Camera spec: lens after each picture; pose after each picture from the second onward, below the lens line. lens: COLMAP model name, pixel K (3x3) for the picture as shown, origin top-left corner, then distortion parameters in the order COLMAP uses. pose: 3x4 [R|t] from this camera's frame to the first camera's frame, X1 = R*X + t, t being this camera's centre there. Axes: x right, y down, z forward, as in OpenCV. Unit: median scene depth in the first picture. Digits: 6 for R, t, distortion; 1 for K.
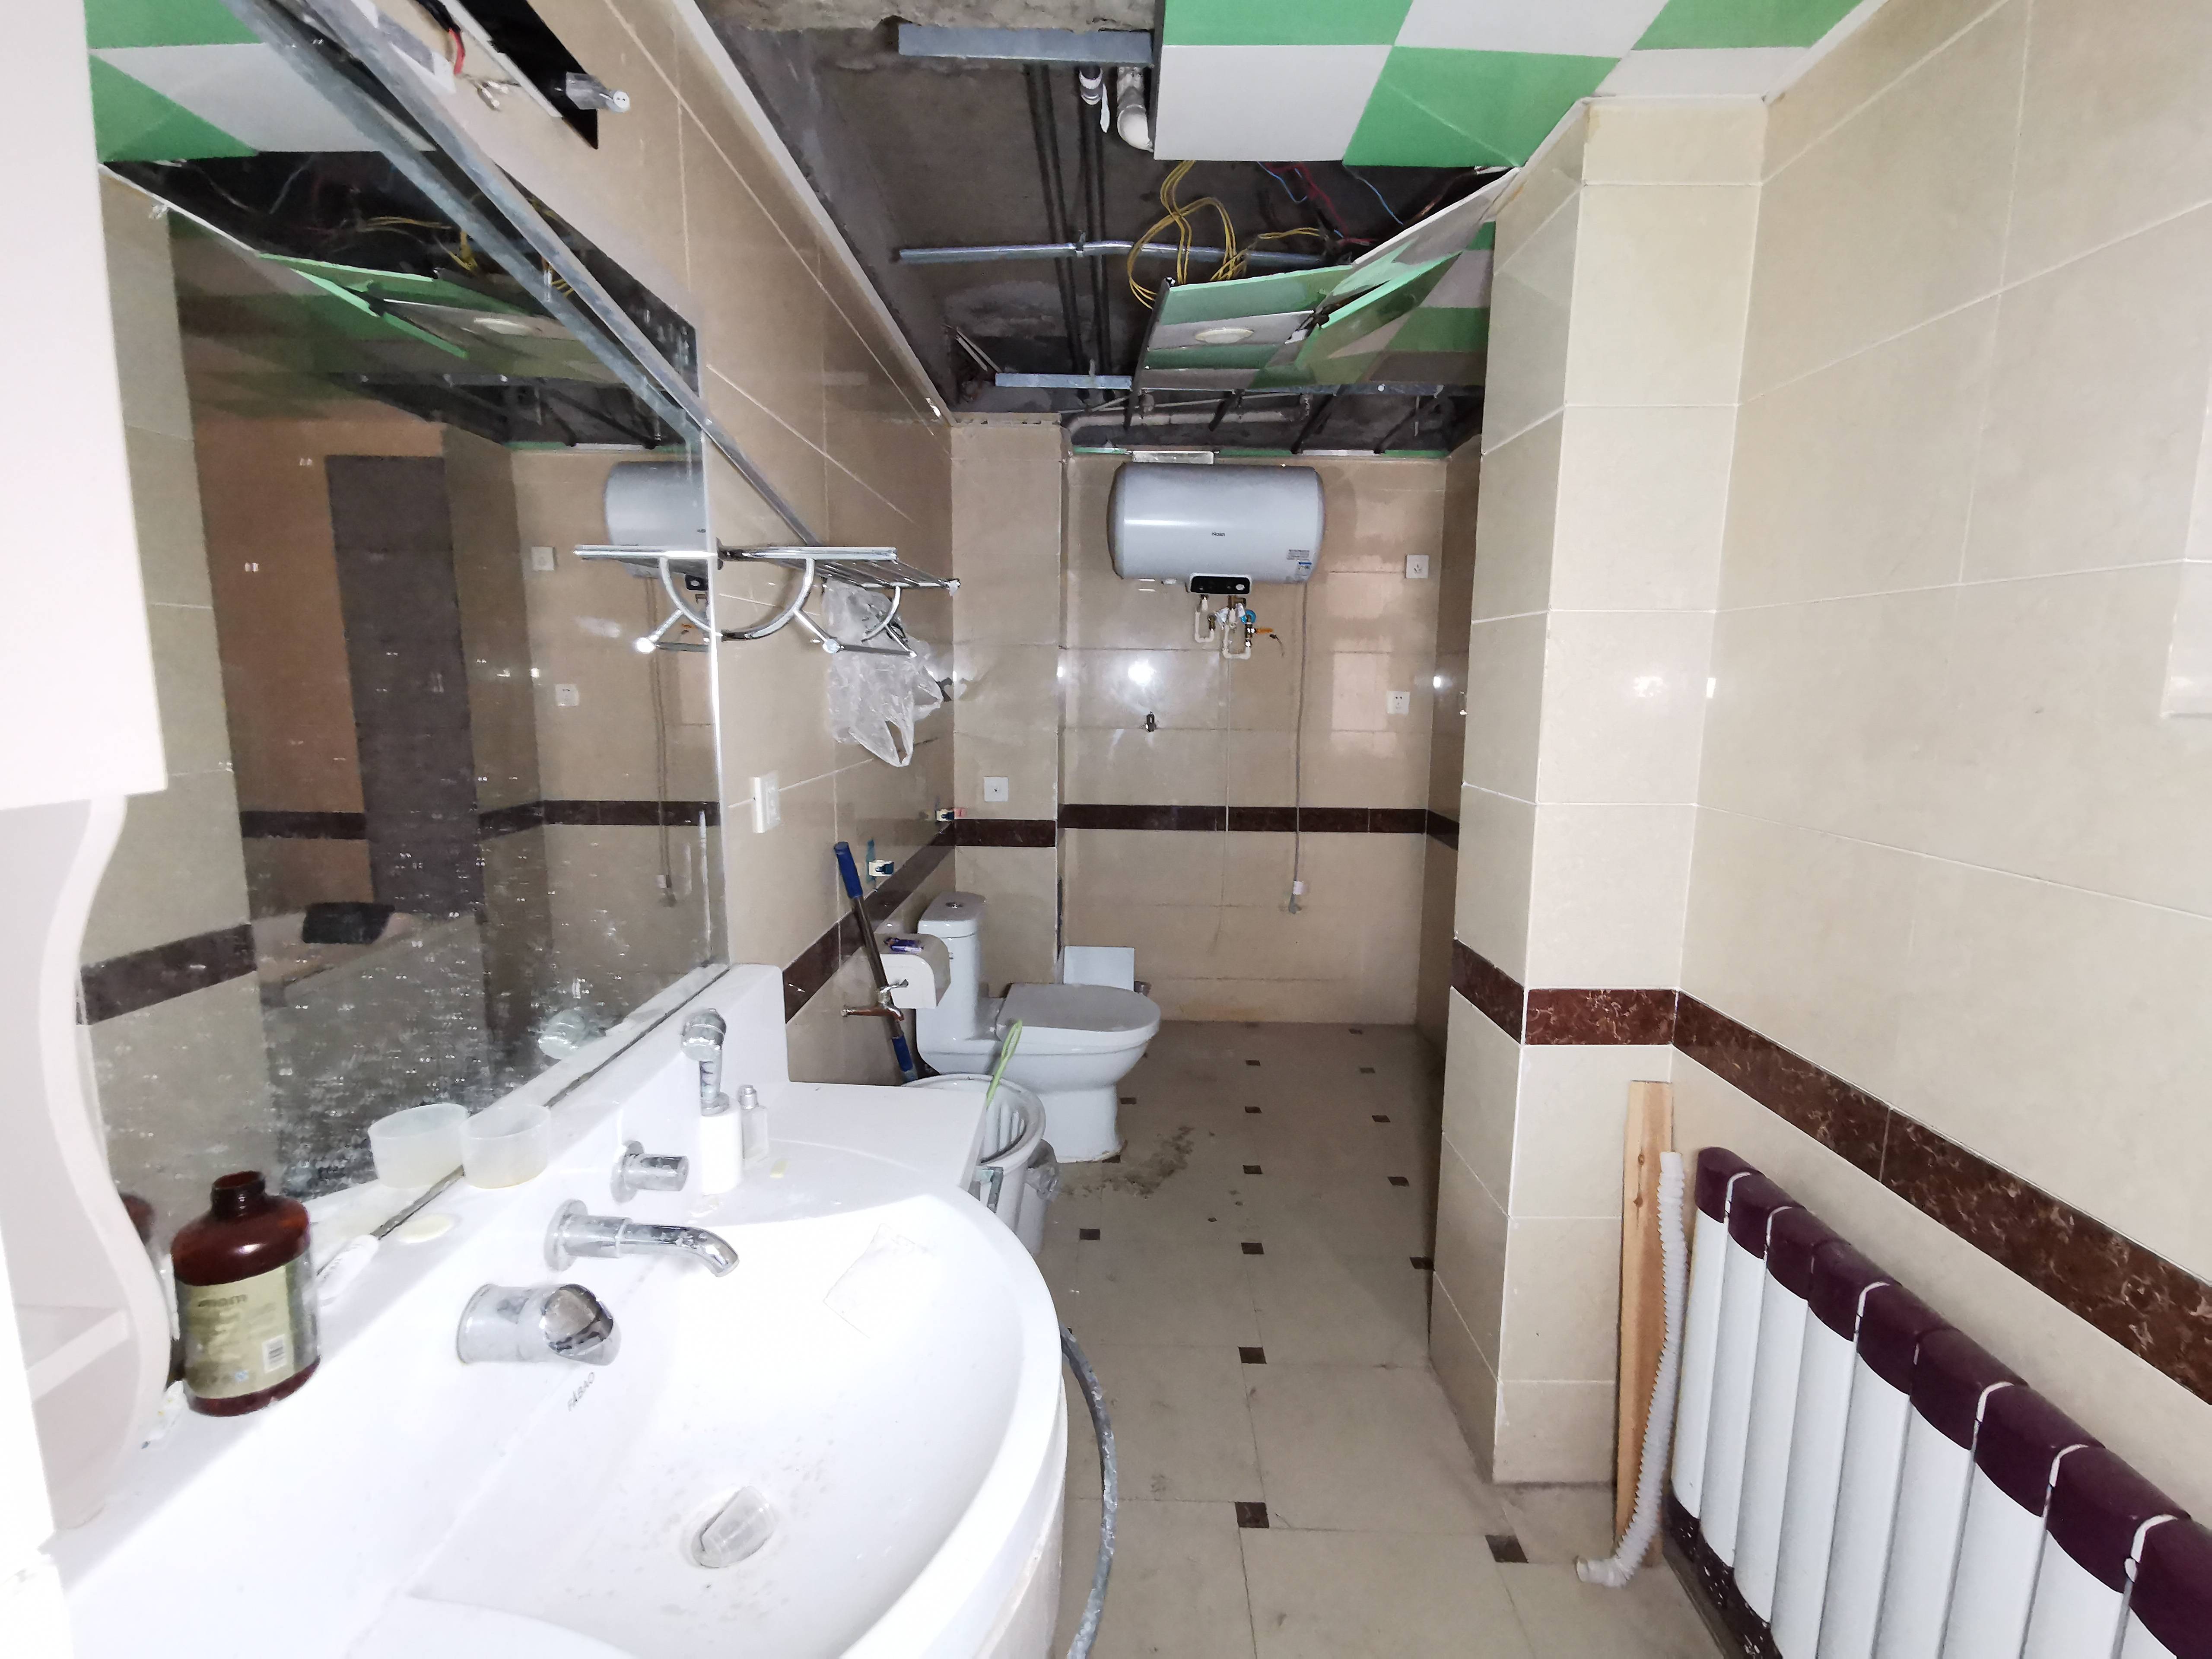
lens RADIAL K [[1021.1, 0, 1105.4], [0, 1021.1, 827.7], [0, 0, 1]] dist [0.020349, 0.000271]
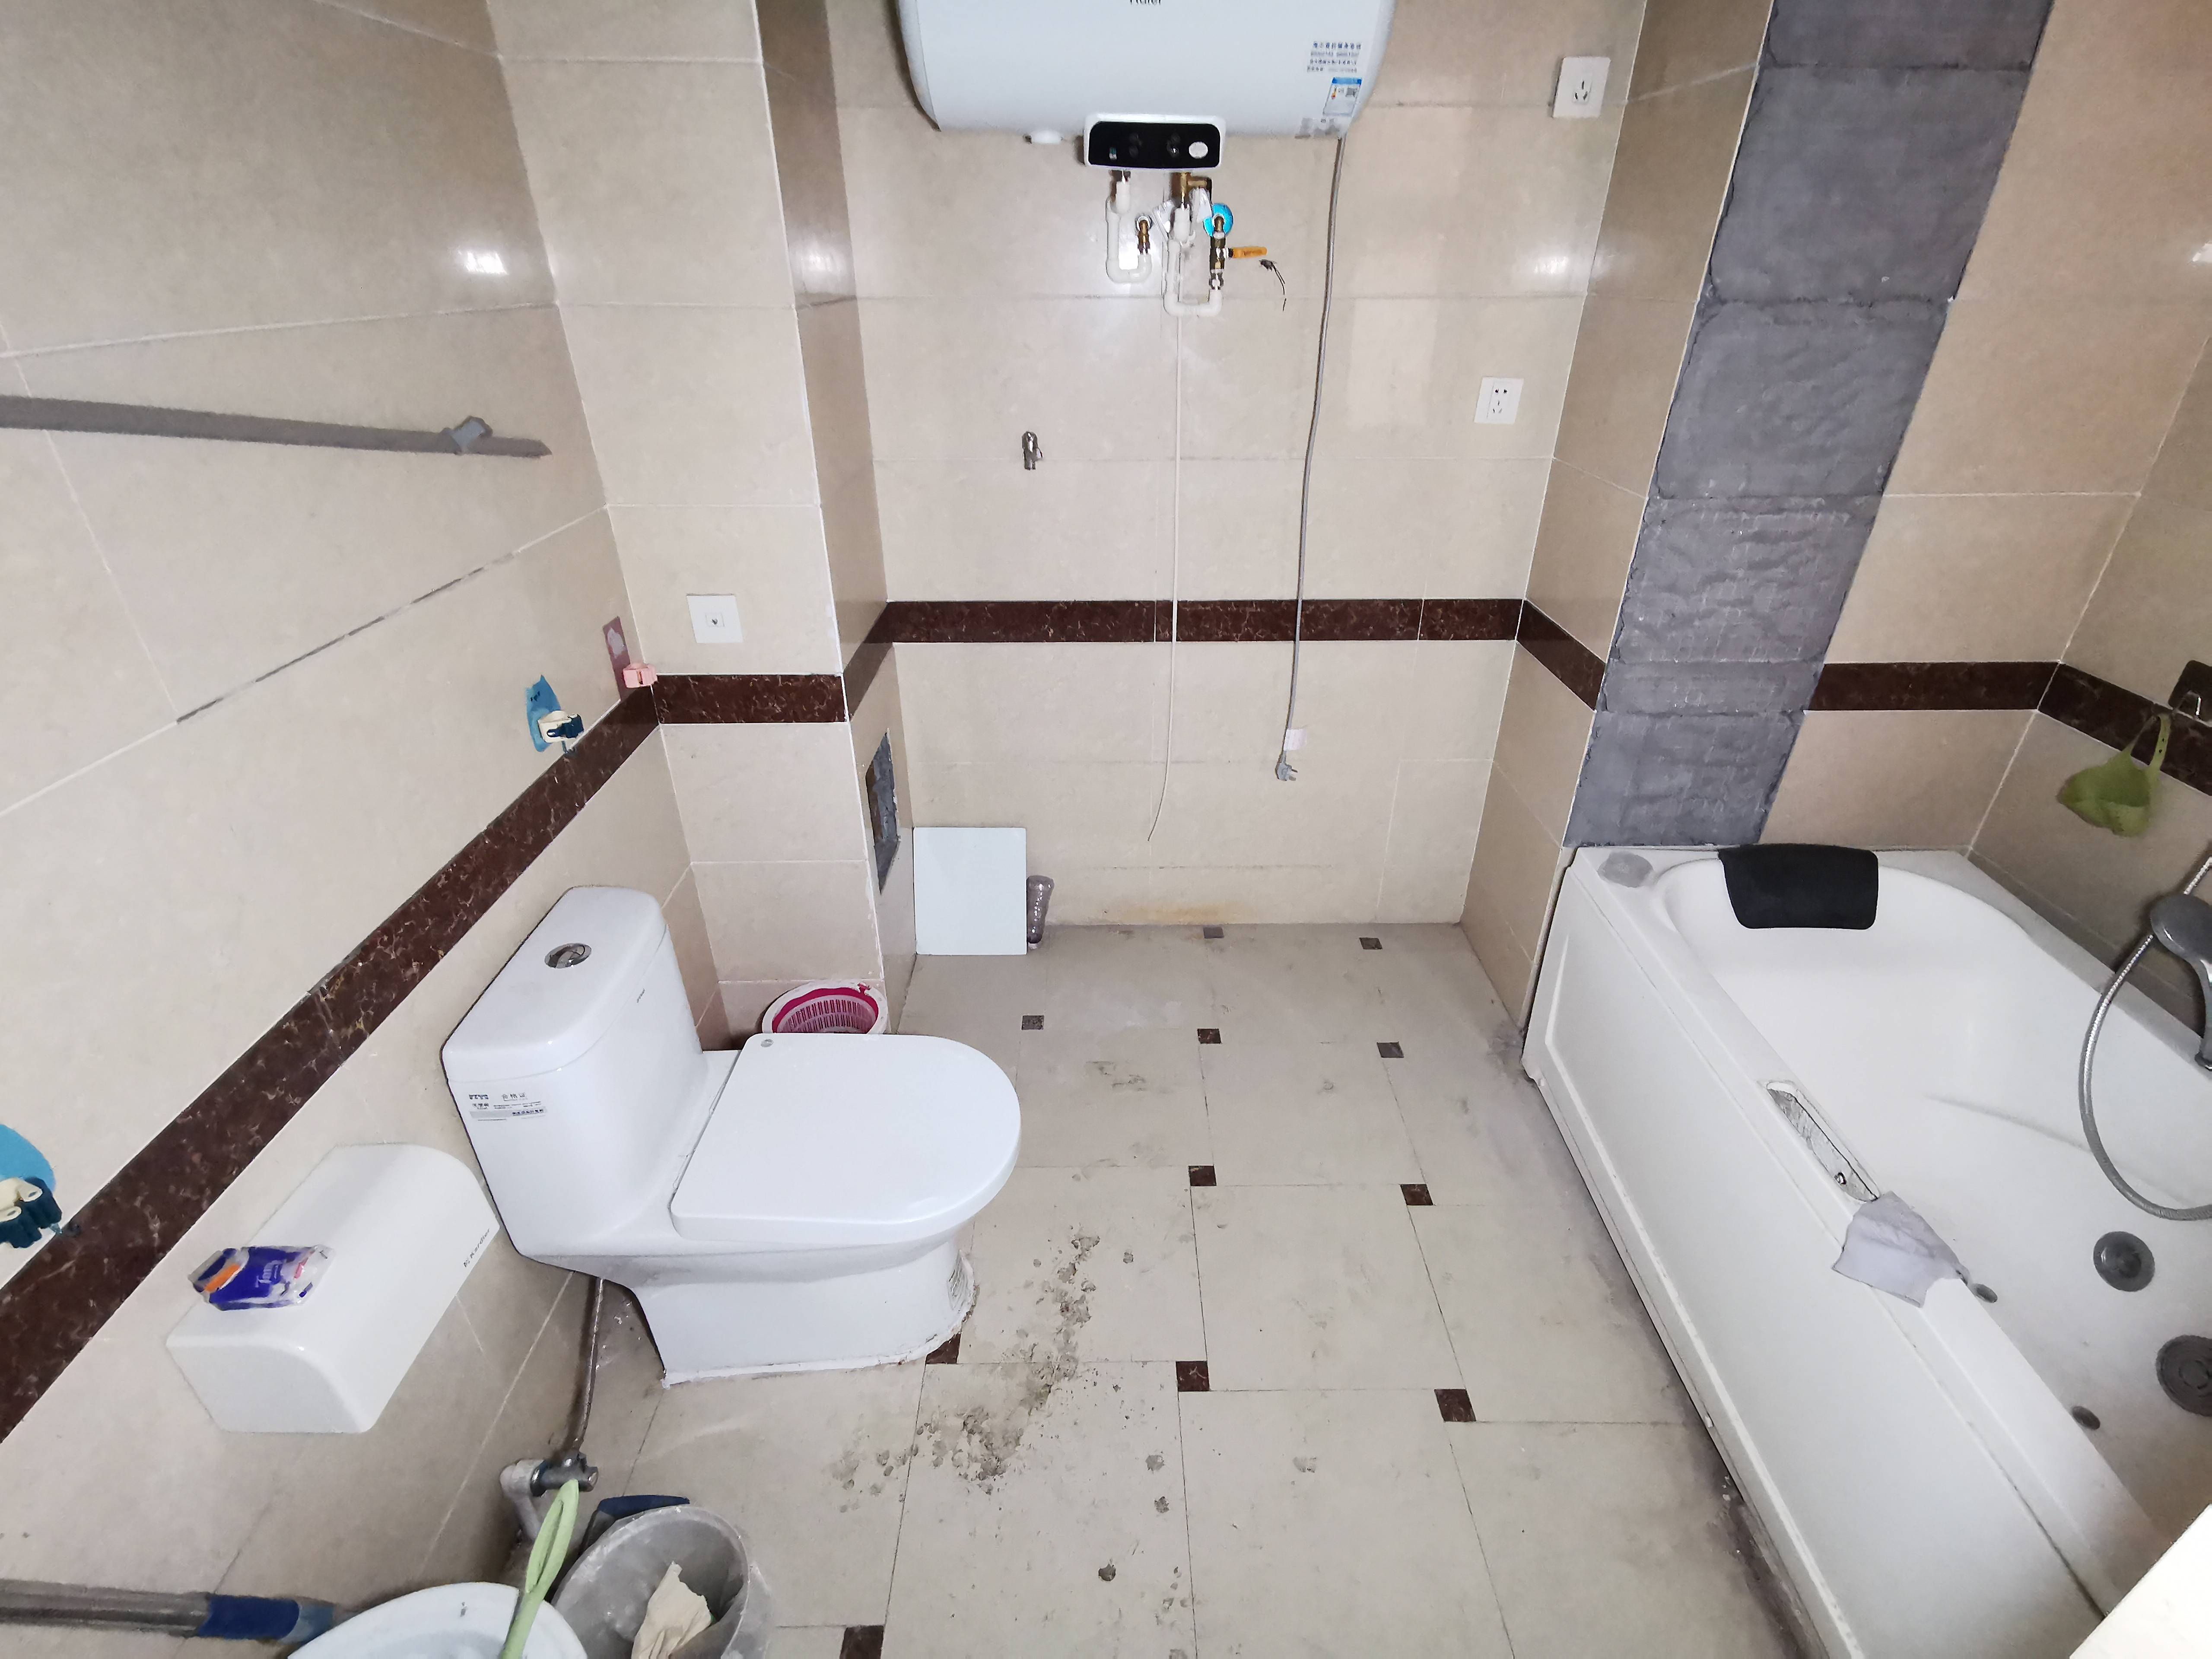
lens RADIAL K [[1021.1, 0, 1105.4], [0, 1021.1, 827.7], [0, 0, 1]] dist [0.020349, 0.000271]
pose [[0.999626, -0.024376, 0.012433, 0.075616], [0.018512, 0.937037, 0.348739, -0.110424], [-0.020151, -0.348379, 0.937137, 0.455434]]
